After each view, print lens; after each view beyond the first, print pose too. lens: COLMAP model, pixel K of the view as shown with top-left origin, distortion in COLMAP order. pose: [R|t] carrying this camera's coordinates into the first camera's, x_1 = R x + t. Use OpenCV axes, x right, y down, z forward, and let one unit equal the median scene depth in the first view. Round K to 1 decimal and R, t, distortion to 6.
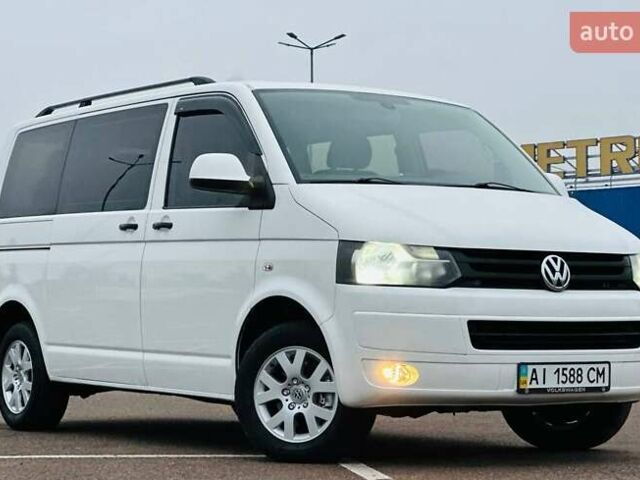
lens RADIAL K [[1715.3, 0, 304.0], [0, 1715.3, 239.7], [0, 0, 1]] dist [-0.101586, 4.146219]
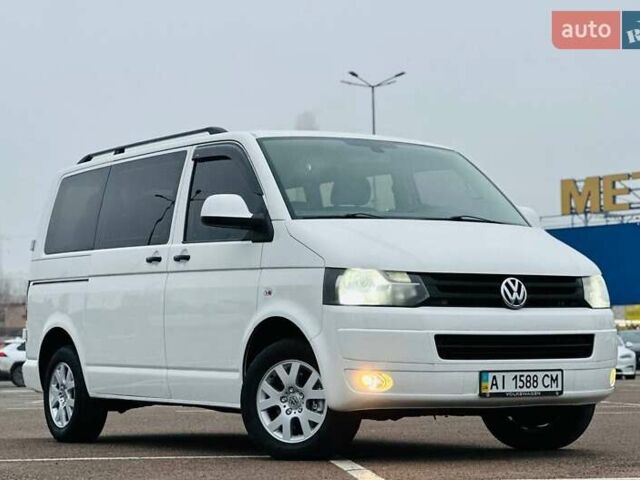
lens RADIAL K [[1708.2, 0, 320.4], [0, 1708.2, 239.7], [0, 0, 1]] dist [-0.210764, 6.805184]
pose [[0.999359, -0.015017, -0.032491, 0.053103], [0.014340, 0.999677, -0.020960, 0.005462], [0.032796, 0.020481, 0.999252, -0.152171]]
